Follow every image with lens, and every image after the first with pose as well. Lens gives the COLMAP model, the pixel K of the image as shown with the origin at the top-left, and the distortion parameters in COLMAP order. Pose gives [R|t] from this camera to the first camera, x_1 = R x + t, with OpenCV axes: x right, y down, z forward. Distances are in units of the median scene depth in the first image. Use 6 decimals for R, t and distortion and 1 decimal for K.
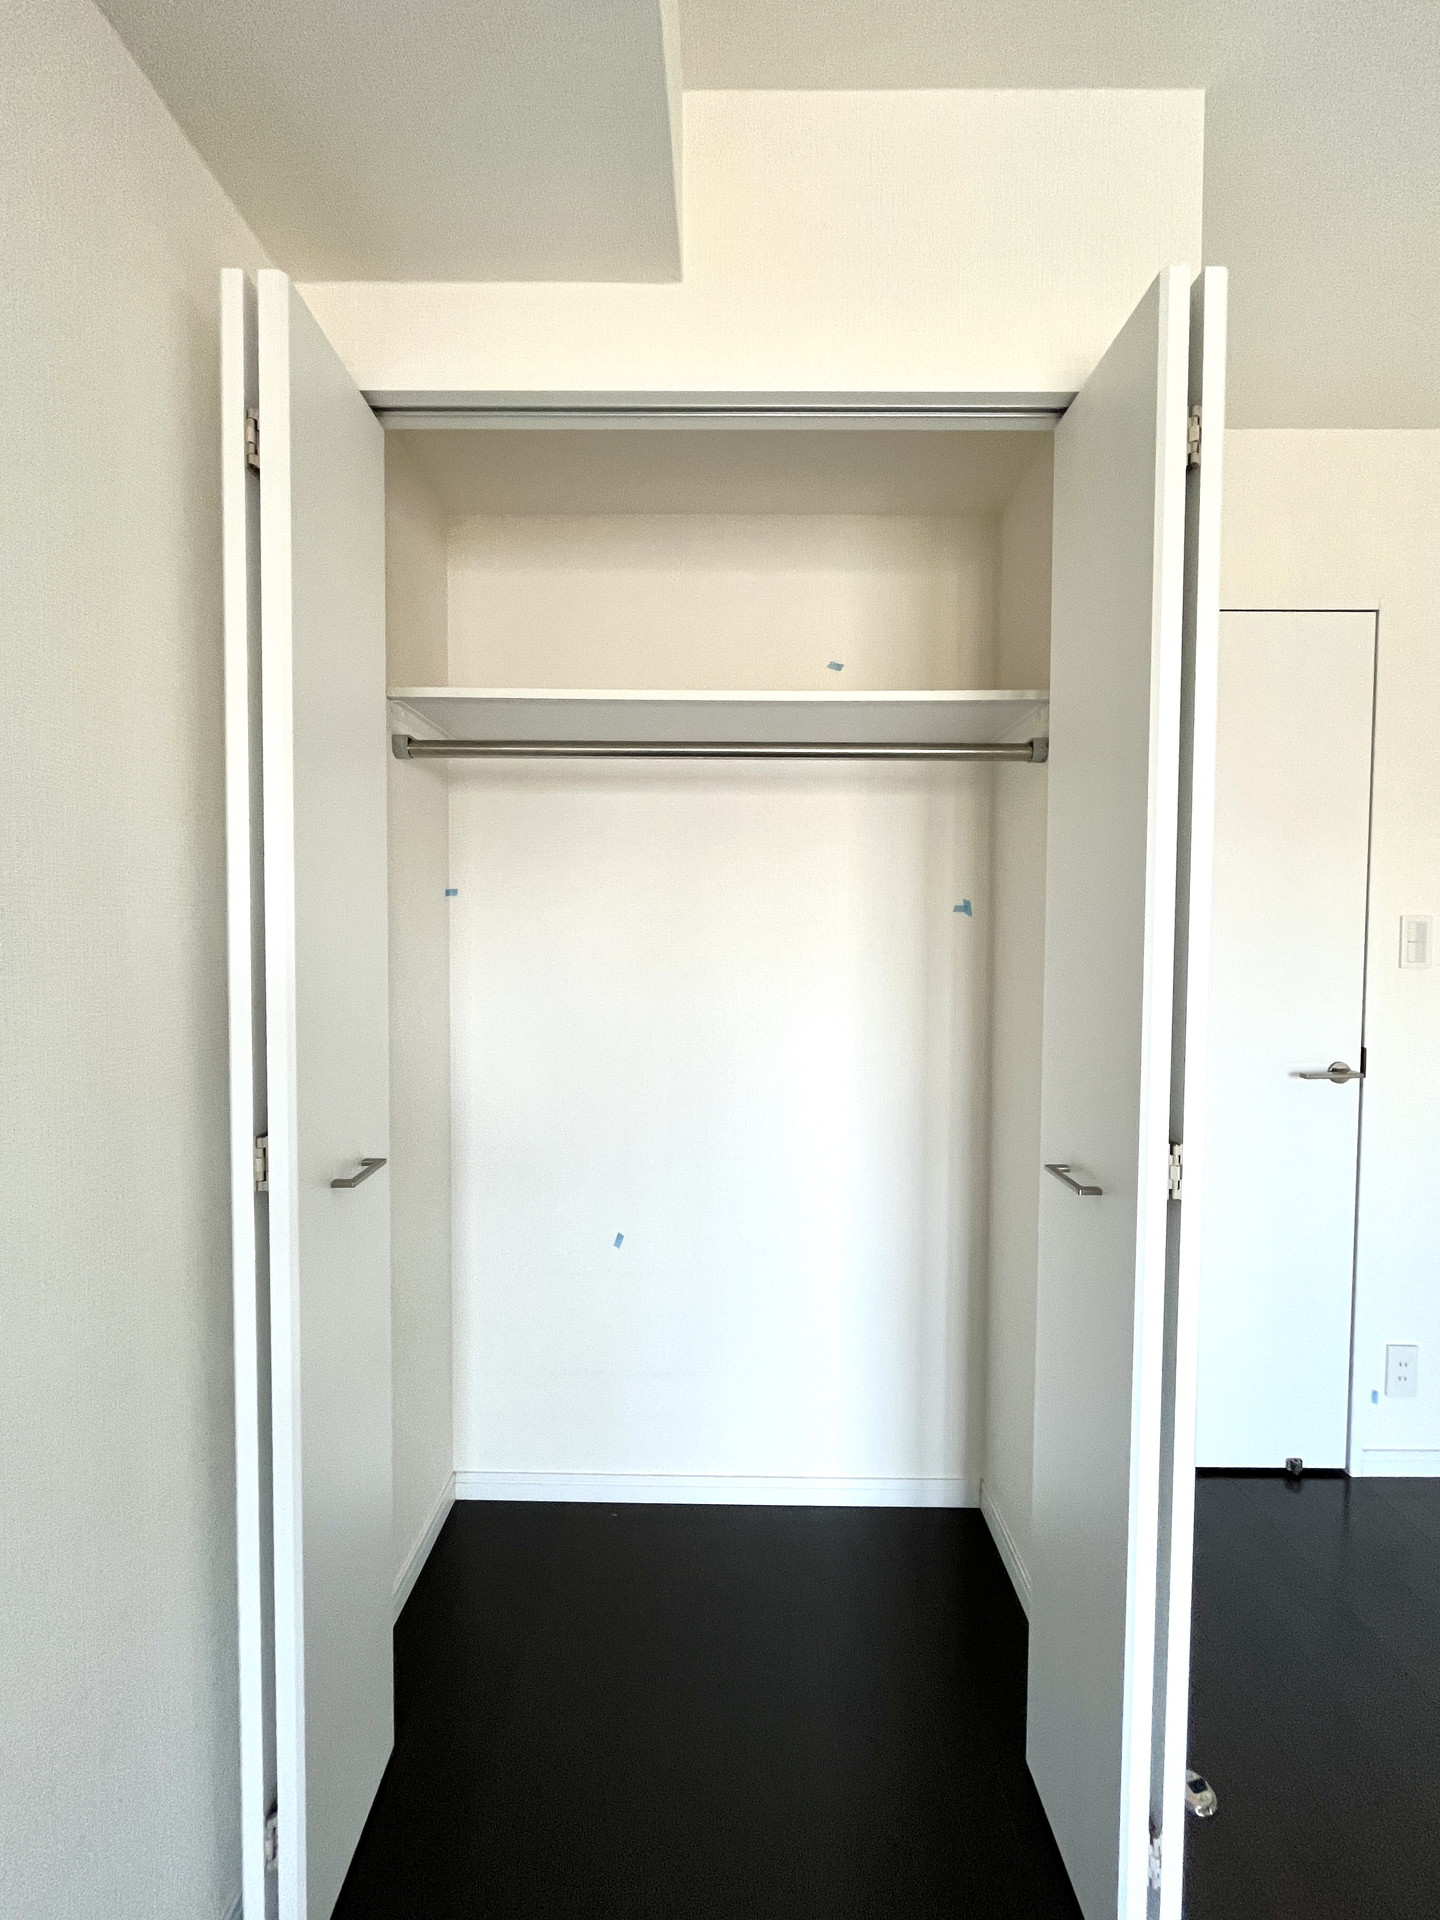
lens RADIAL K [[781.8, 0, 724.5], [0, 781.8, 957.3], [0, 0, 1]] dist [-0.003581, 0.000367]
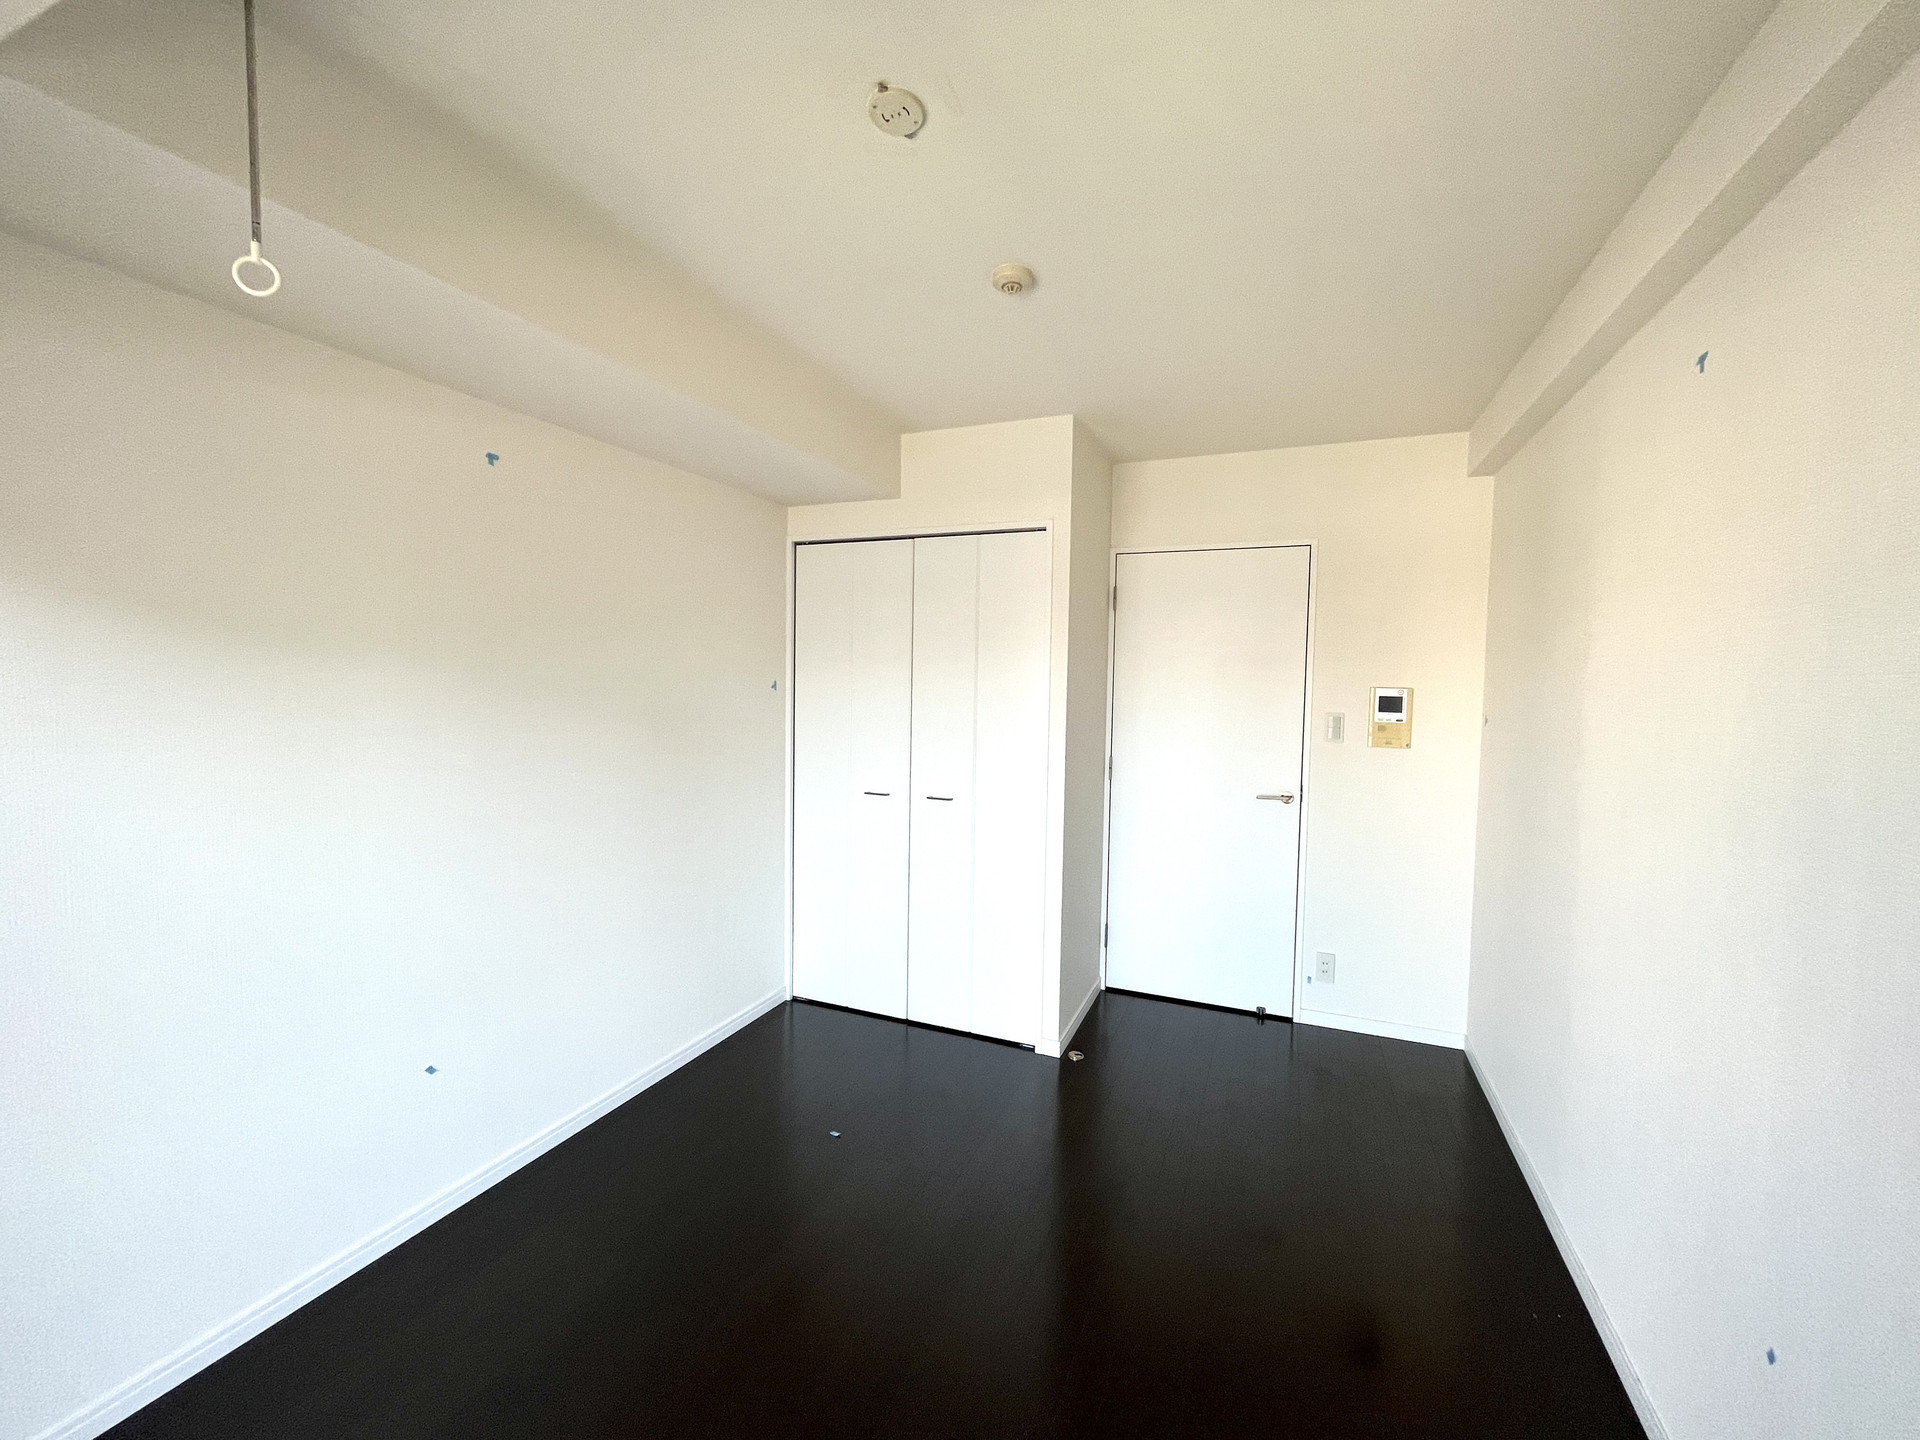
lens RADIAL K [[781.8, 0, 957.6], [0, 781.8, 716.4], [0, 0, 1]] dist [-0.003581, 0.000367]
pose [[0.923853, 0.027255, -0.381776, 0.764053], [-0.021074, 0.999571, 0.020363, -0.063680], [0.382167, -0.010767, 0.924030, -0.976985]]
